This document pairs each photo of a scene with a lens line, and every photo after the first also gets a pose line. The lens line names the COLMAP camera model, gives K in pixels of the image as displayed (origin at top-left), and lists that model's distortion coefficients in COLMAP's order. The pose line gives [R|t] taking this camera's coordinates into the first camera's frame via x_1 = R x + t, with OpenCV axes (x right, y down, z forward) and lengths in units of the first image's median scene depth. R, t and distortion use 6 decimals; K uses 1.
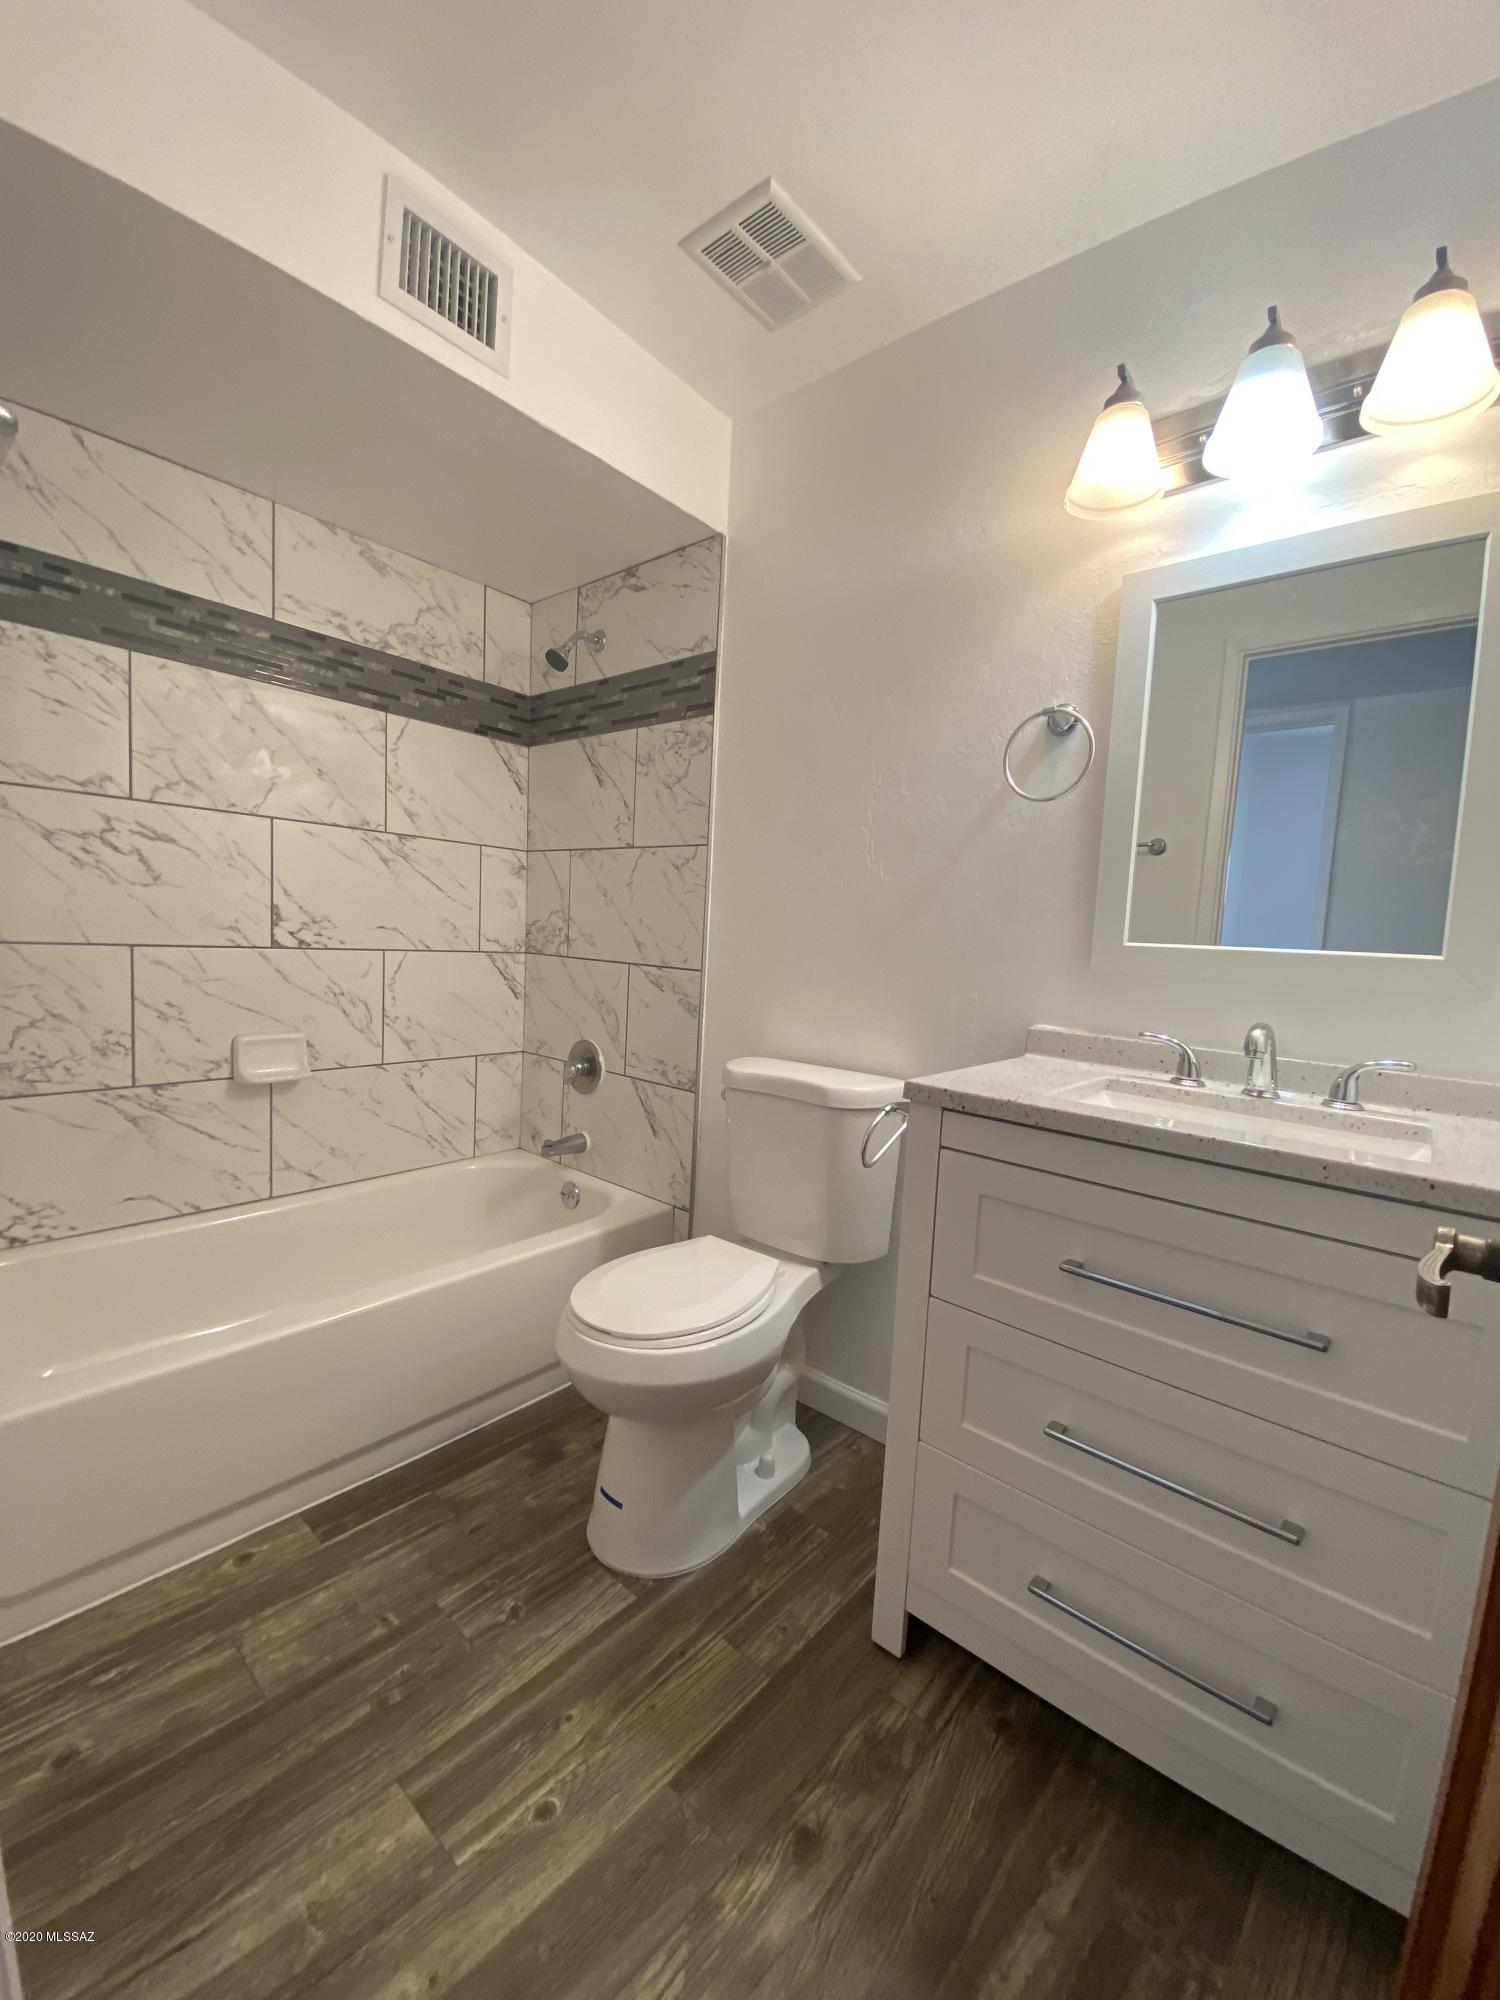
lens RADIAL K [[810.3, 0, 758.0], [0, 810.3, 998.1], [0, 0, 1]] dist [-0.030927, -0.003318]
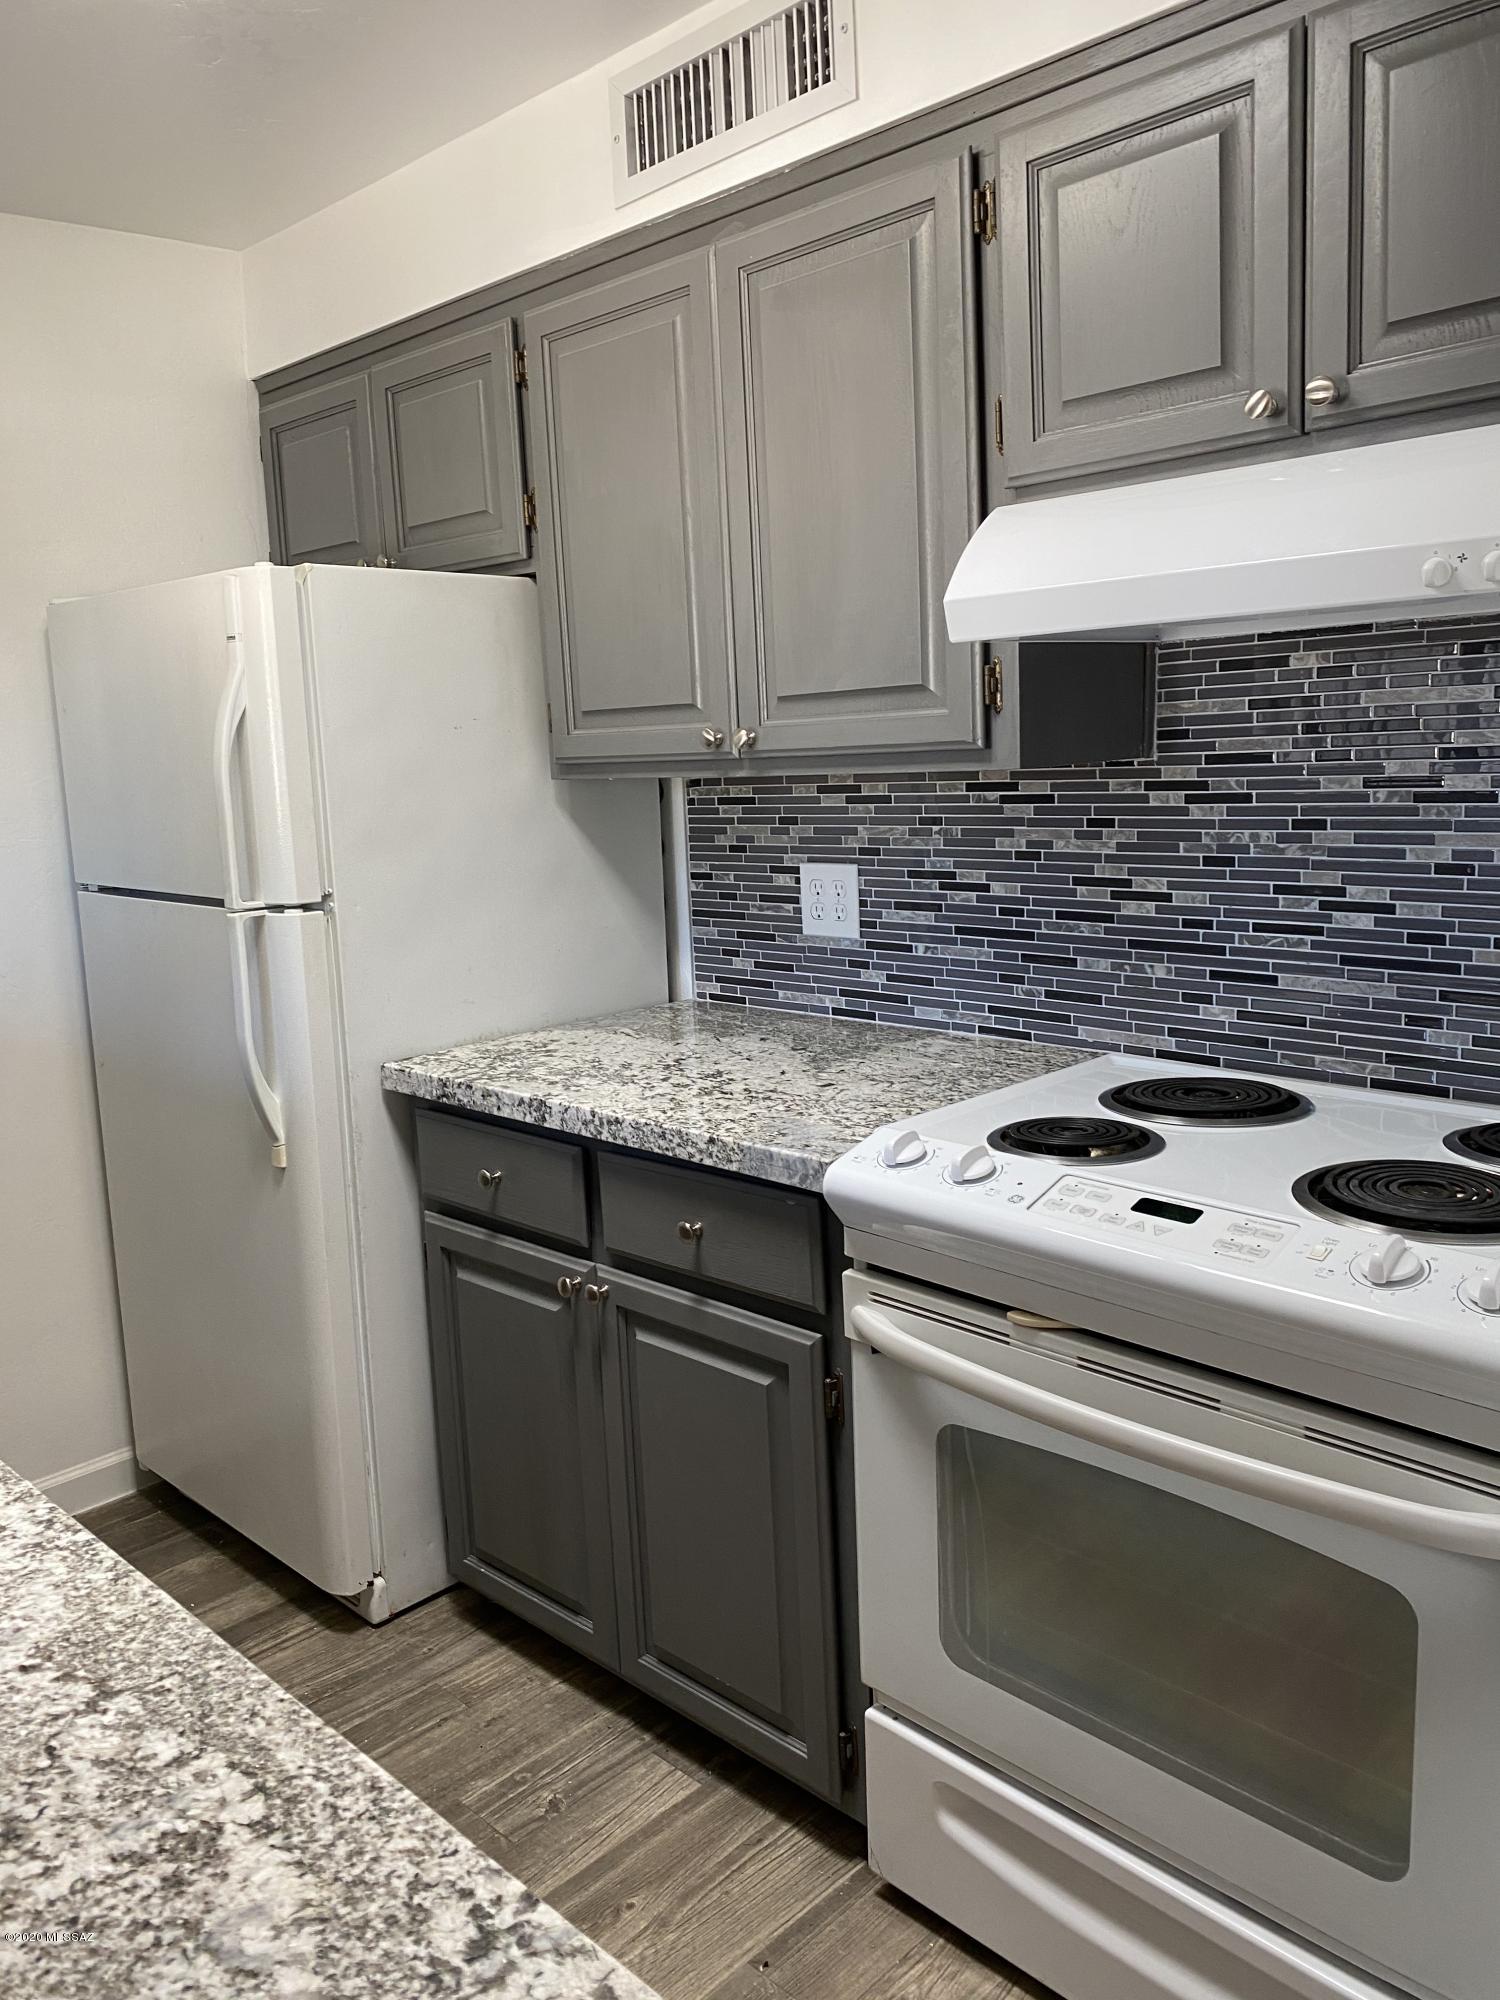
lens RADIAL K [[1507.1, 0, 742.0], [0, 1507.1, 992.5], [0, 0, 1]] dist [-0.002254, -0.004184]
pose [[0.994047, -0.070648, -0.082944, 0.088765], [0.076088, 0.995021, 0.064372, -0.176336], [0.077983, -0.070300, 0.994473, -0.565311]]
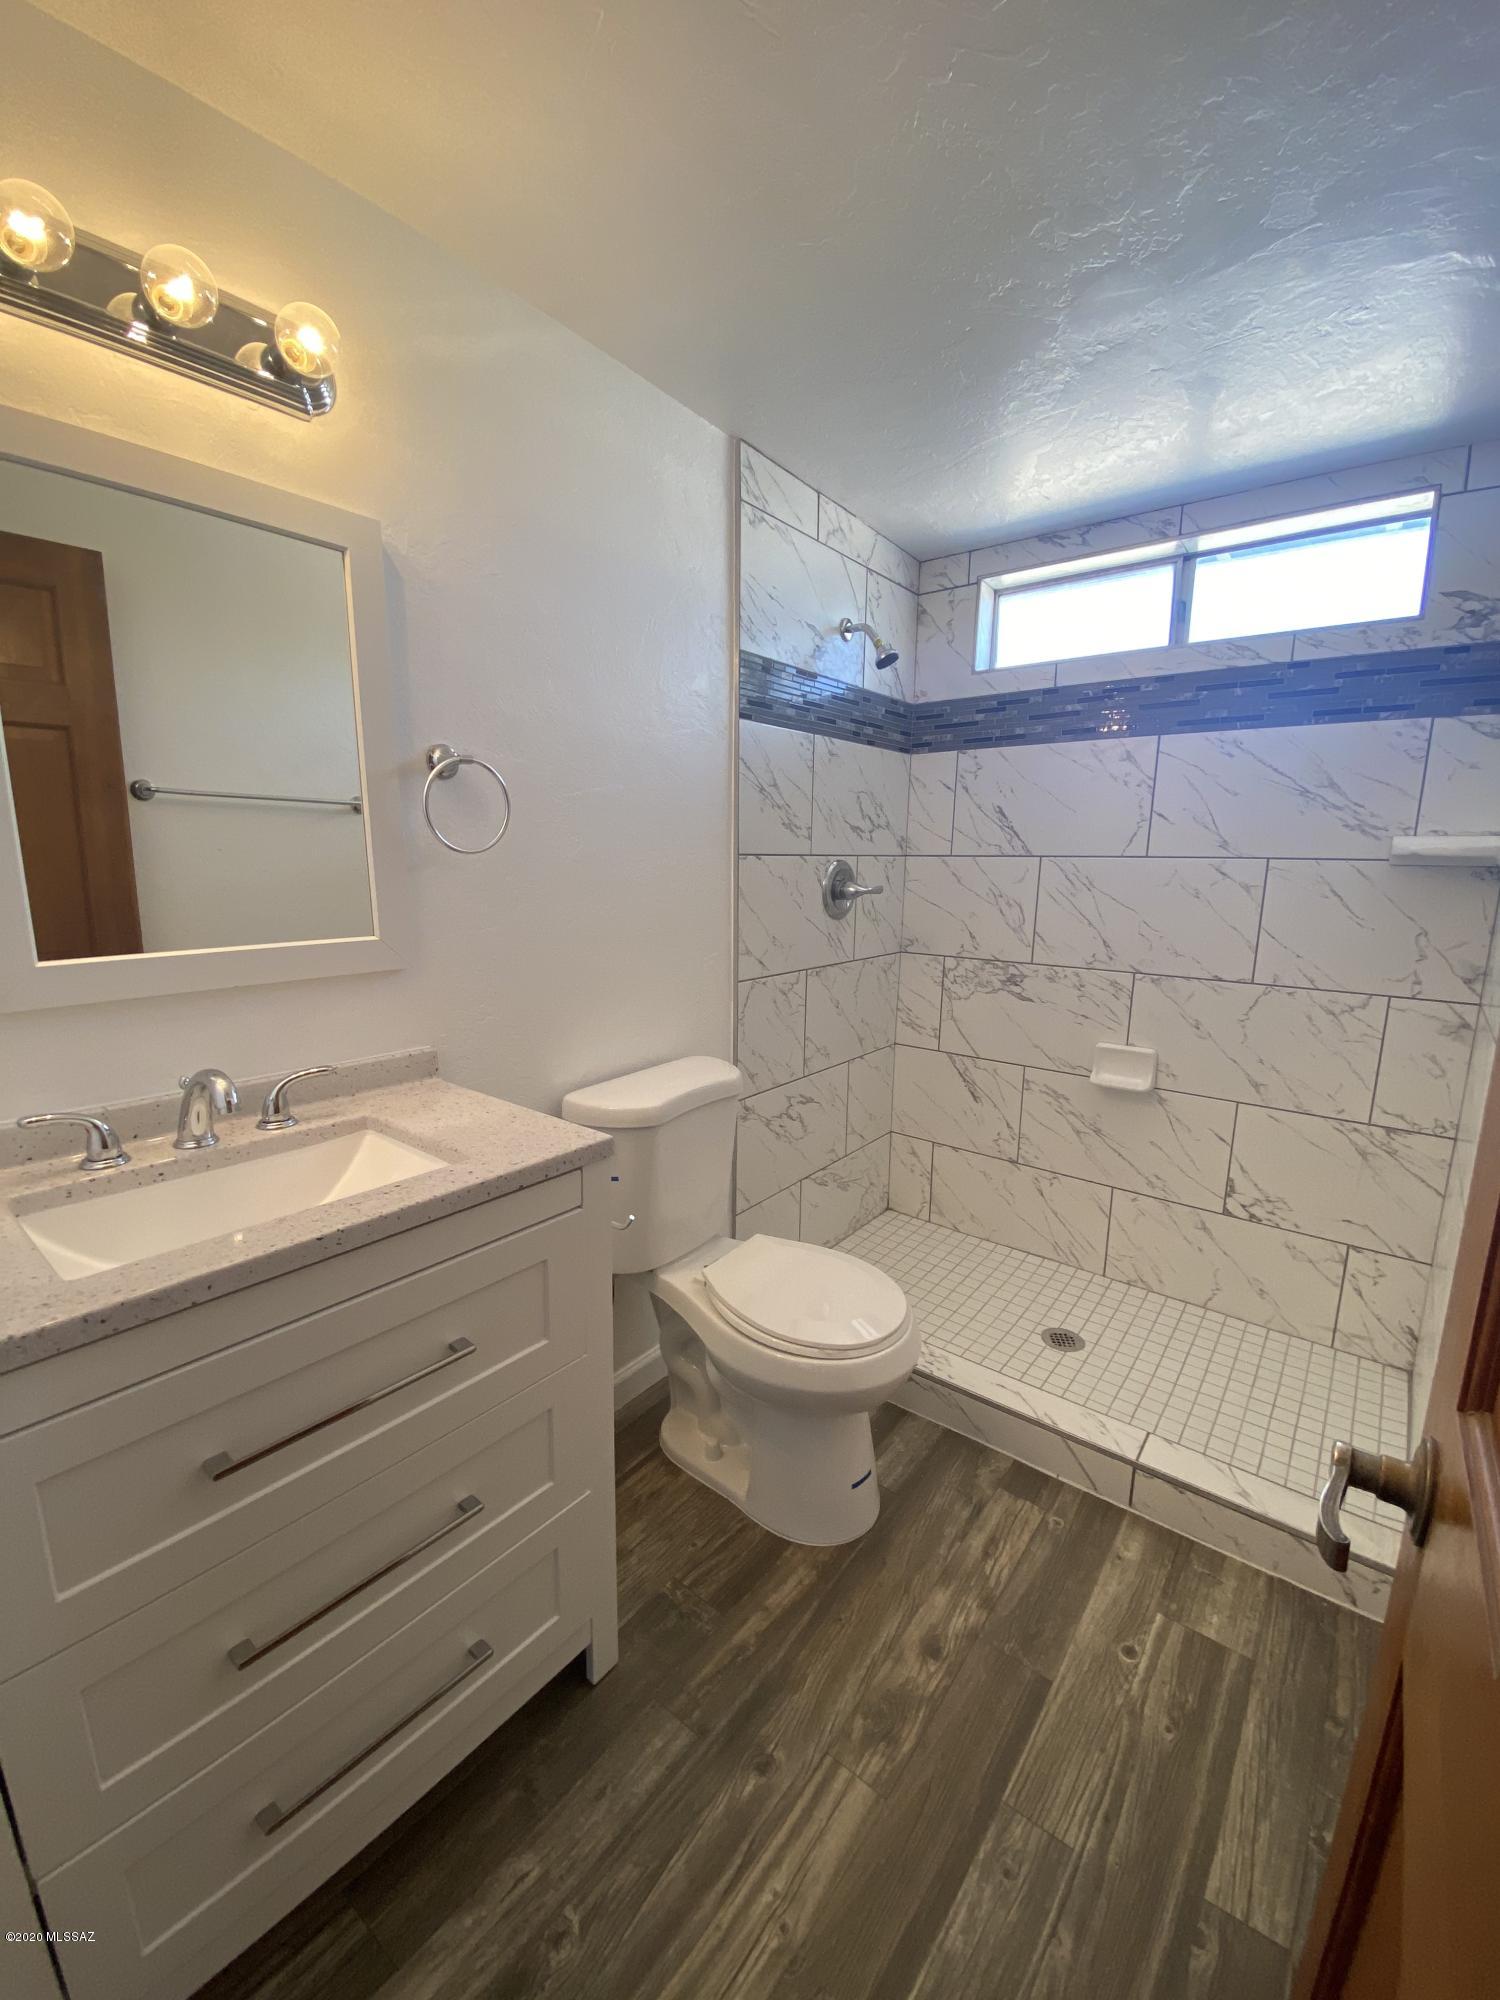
lens RADIAL K [[810.3, 0, 735.7], [0, 810.3, 1004.8], [0, 0, 1]] dist [-0.030927, -0.003318]
pose [[-0.998422, -0.040624, -0.038778, 0.443289], [-0.049536, 0.962356, 0.267240, -0.306227], [0.026462, 0.268740, -0.962849, 1.772847]]
